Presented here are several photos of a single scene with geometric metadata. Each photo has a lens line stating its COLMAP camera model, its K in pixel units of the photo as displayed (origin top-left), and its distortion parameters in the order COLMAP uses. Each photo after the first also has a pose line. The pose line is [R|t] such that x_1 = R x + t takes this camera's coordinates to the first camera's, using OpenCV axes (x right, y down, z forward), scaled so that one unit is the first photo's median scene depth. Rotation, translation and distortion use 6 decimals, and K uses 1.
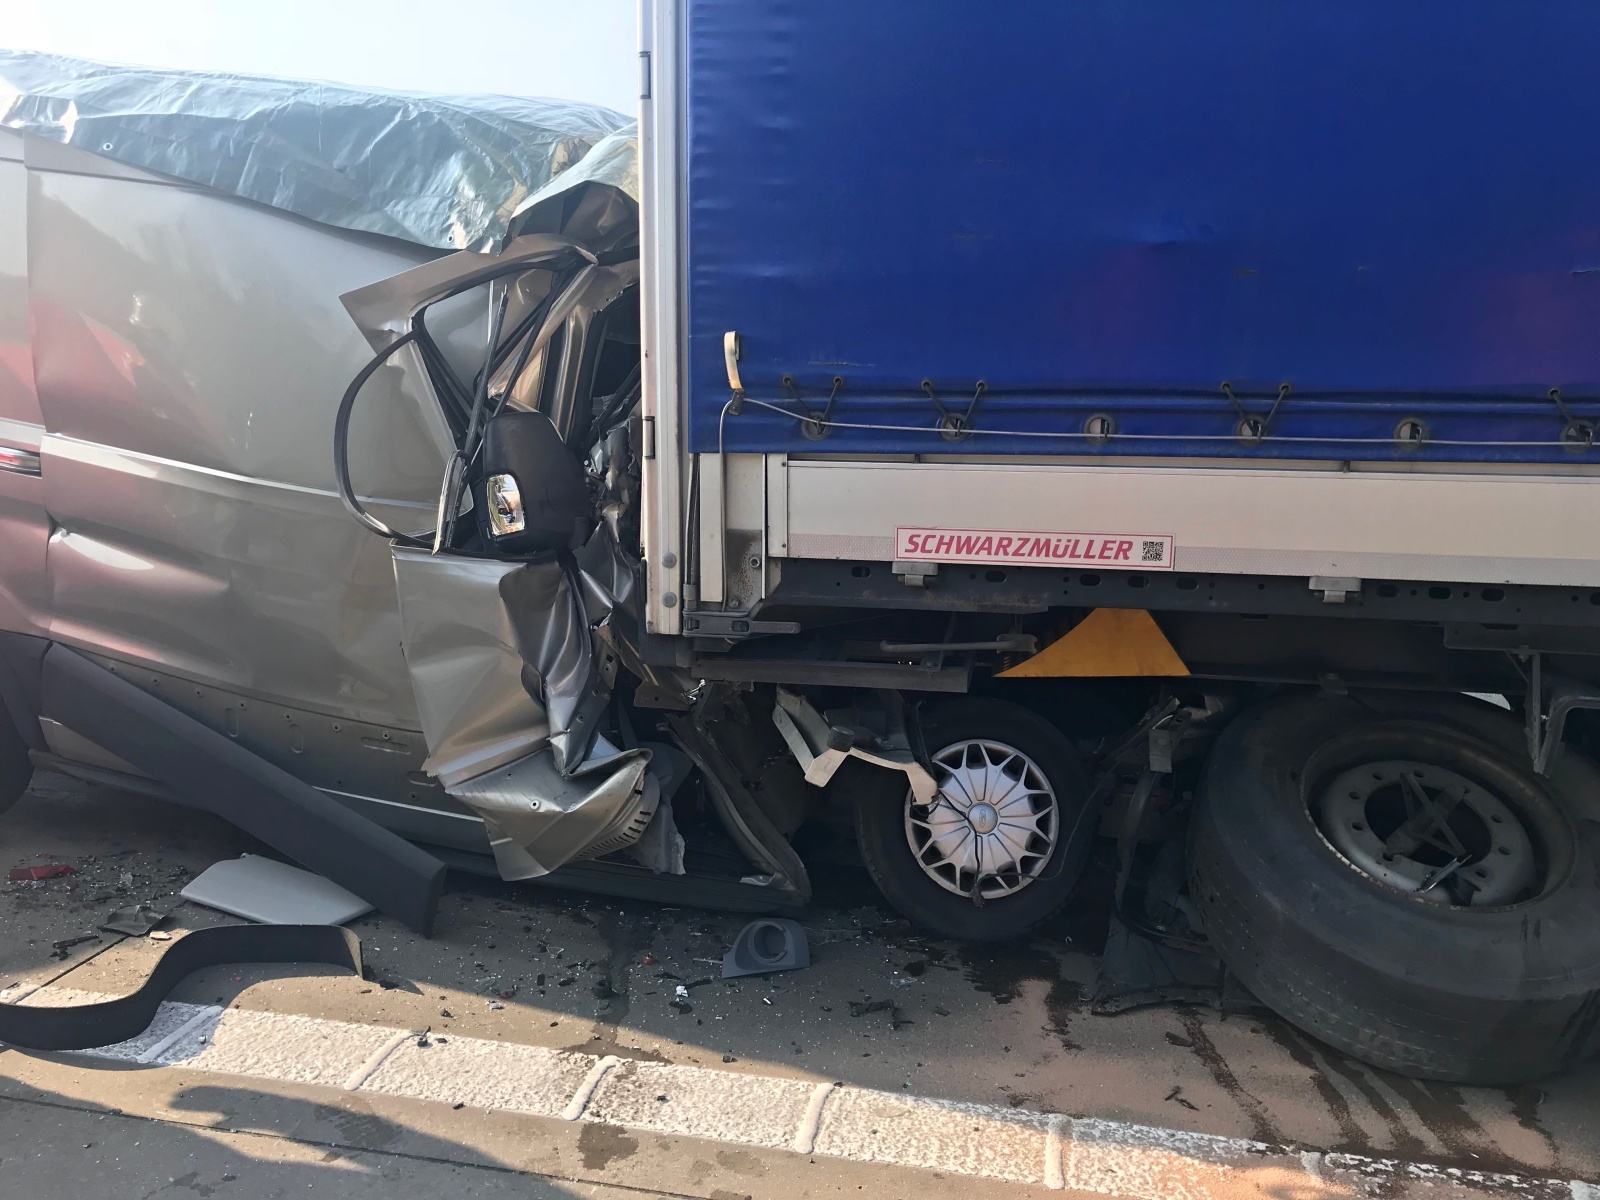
lens RADIAL K [[1399.5, 0, 800.0], [0, 1399.5, 600.0], [0, 0, 1]] dist [0.013277, 0.006558]
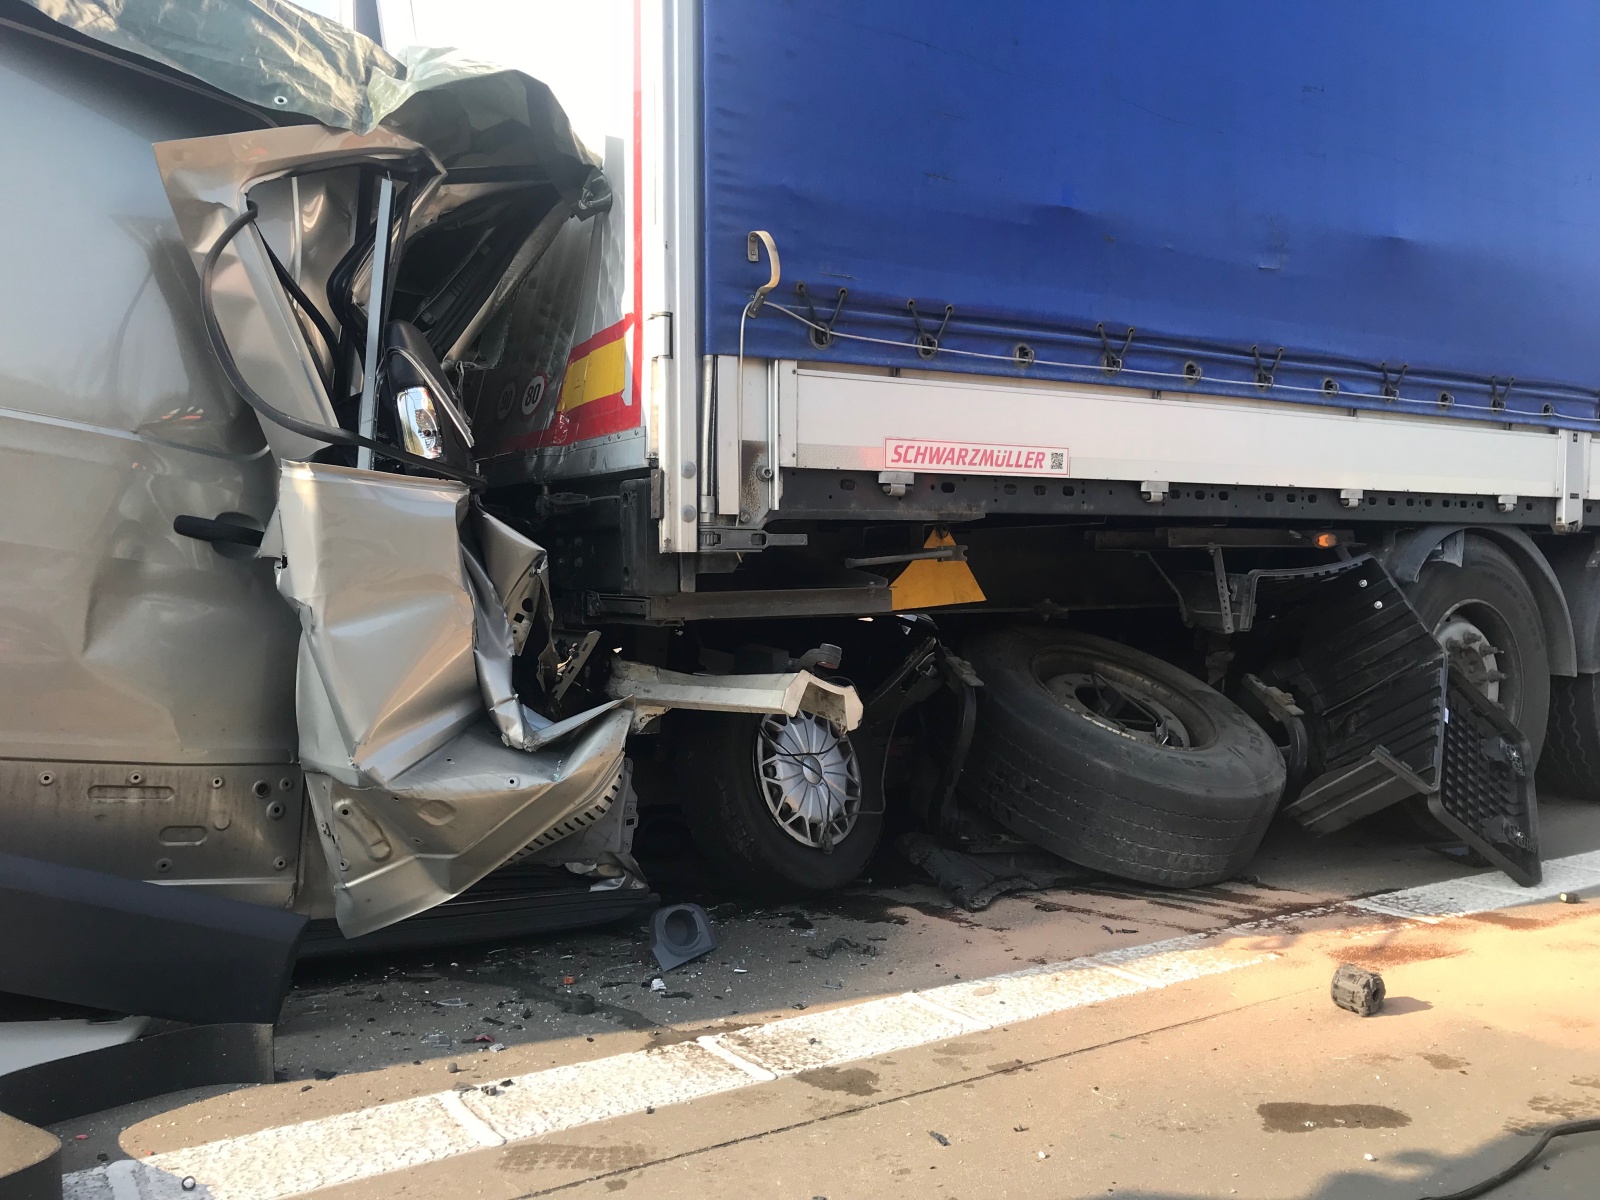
lens RADIAL K [[1399.5, 0, 800.0], [0, 1399.5, 600.0], [0, 0, 1]] dist [0.013277, 0.006558]
pose [[0.686895, -0.019499, 0.726495, -0.739156], [0.145990, 0.982965, -0.111650, 0.175627], [-0.711943, 0.182753, 0.678040, 0.346113]]
